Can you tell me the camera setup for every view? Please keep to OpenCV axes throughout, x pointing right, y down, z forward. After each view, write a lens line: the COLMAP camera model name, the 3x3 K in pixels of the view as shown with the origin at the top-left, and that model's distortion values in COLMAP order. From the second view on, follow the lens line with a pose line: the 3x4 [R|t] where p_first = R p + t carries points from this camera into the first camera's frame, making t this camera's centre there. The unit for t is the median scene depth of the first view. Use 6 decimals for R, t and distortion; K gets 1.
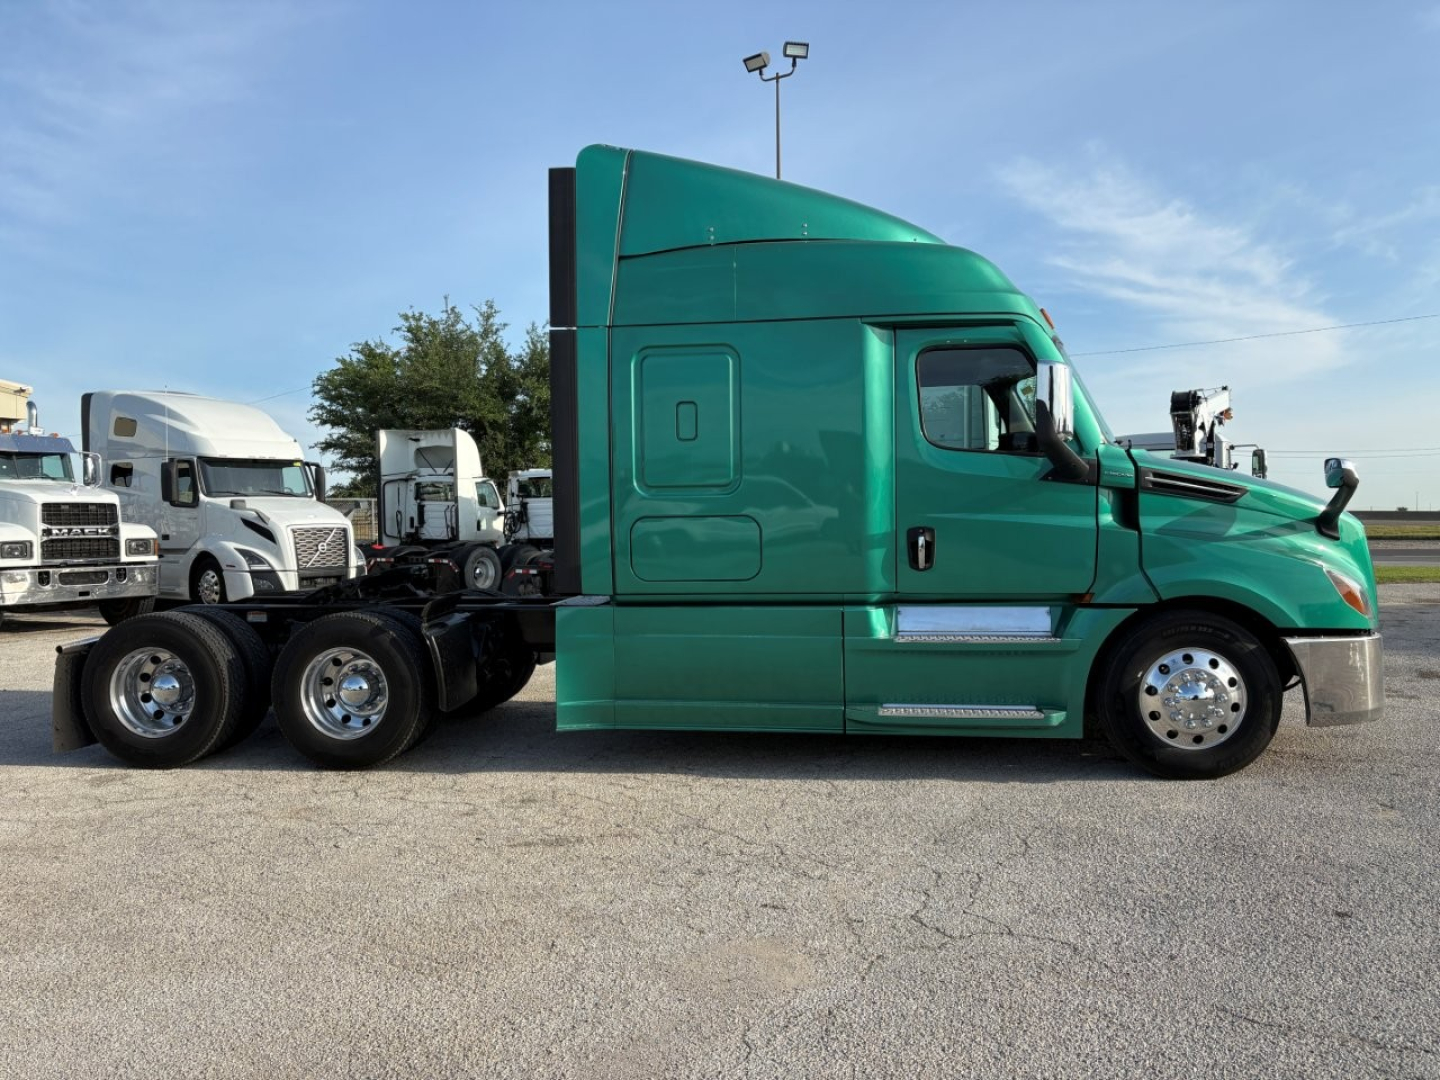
lens RADIAL K [[1120.3, 0, 720.0], [0, 1120.3, 540.0], [0, 0, 1]] dist [0.028731, -0.001123]
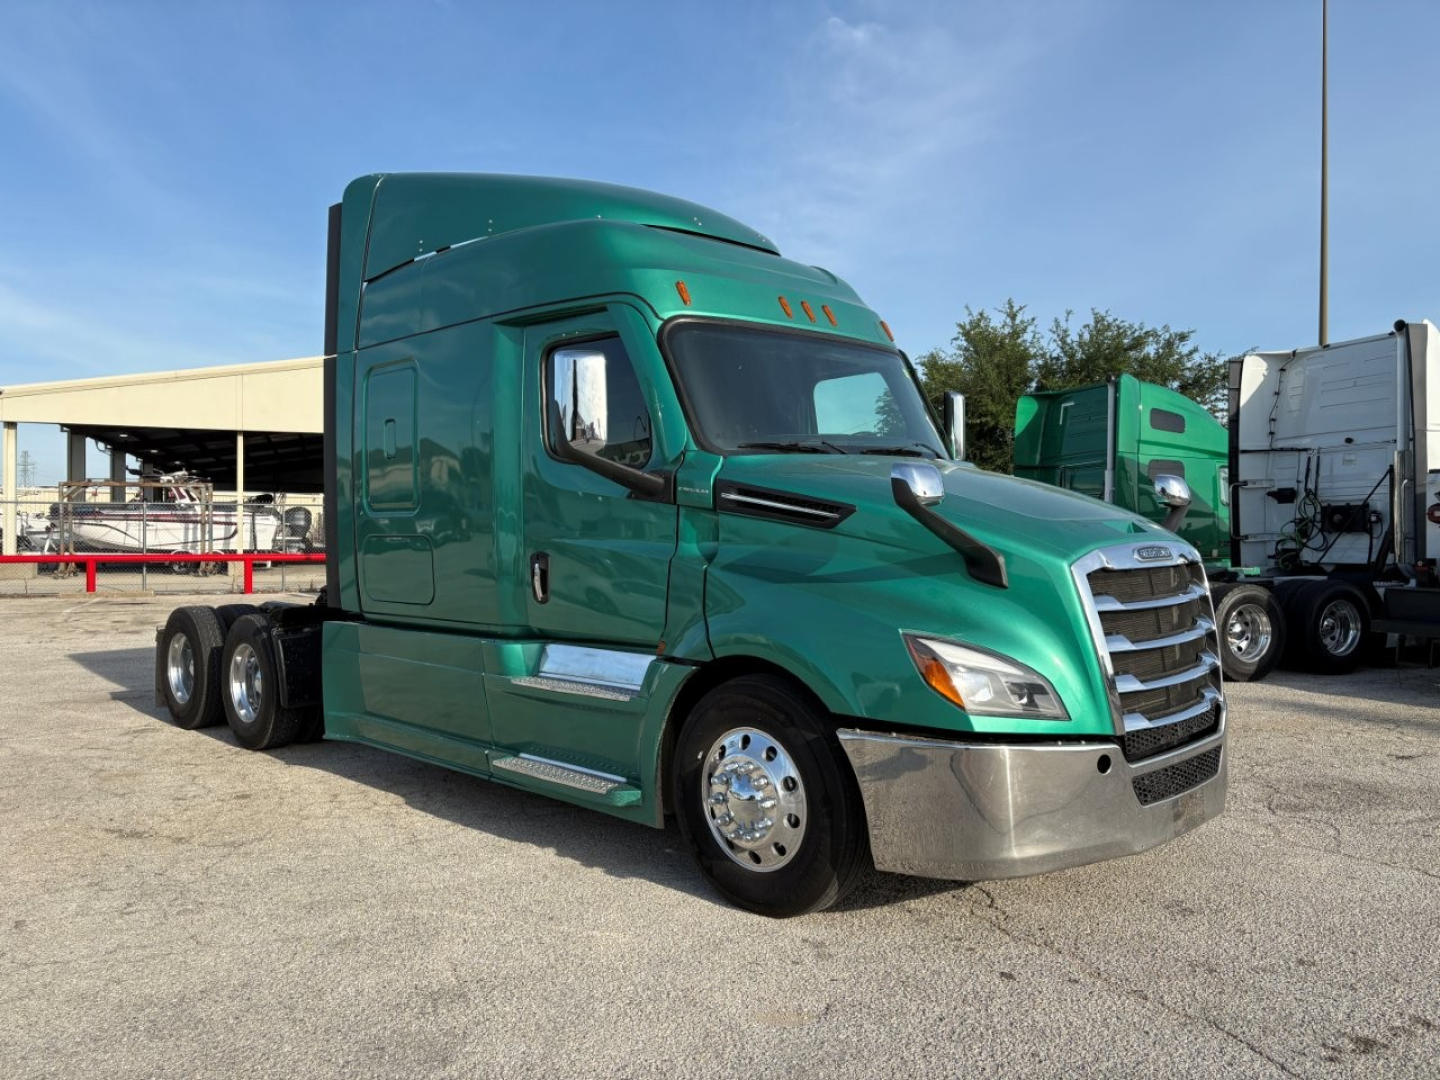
lens RADIAL K [[1070.9, 0, 720.0], [0, 1070.9, 540.0], [0, 0, 1]] dist [0.063615, -0.071593]
pose [[0.805760, 0.014897, -0.592055, 0.753485], [-0.015558, 0.999871, 0.003985, -0.026275], [0.592038, 0.006000, 0.805888, 0.401713]]
